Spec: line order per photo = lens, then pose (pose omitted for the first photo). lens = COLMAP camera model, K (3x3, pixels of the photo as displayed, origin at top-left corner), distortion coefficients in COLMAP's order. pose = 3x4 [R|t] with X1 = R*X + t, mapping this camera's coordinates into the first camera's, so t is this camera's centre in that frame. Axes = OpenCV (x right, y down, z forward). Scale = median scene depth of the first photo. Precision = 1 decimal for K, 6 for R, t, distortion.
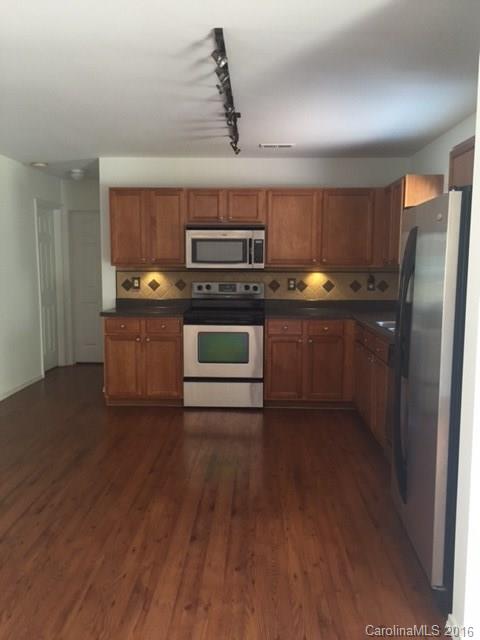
lens RADIAL K [[548.2, 0, 239.8], [0, 548.2, 321.7], [0, 0, 1]] dist [0.053901, -0.008405]
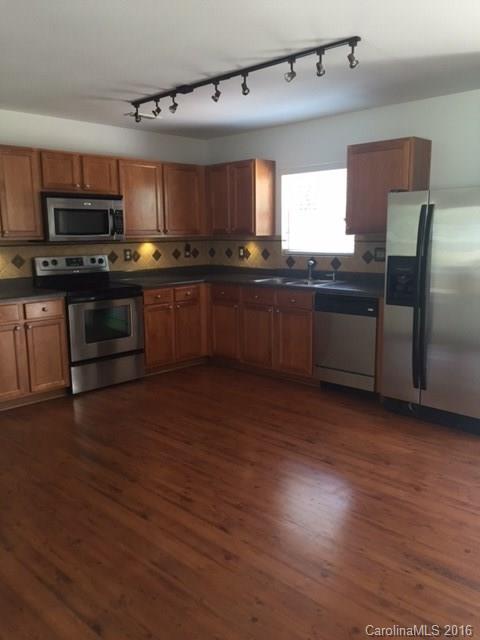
lens RADIAL K [[548.2, 0, 240.2], [0, 548.2, 317.0], [0, 0, 1]] dist [0.053901, -0.008405]
pose [[0.674028, -0.129510, 0.727264, -0.522947], [0.099551, 0.991456, 0.084293, -0.020179], [-0.731967, 0.015584, 0.681162, 0.162760]]
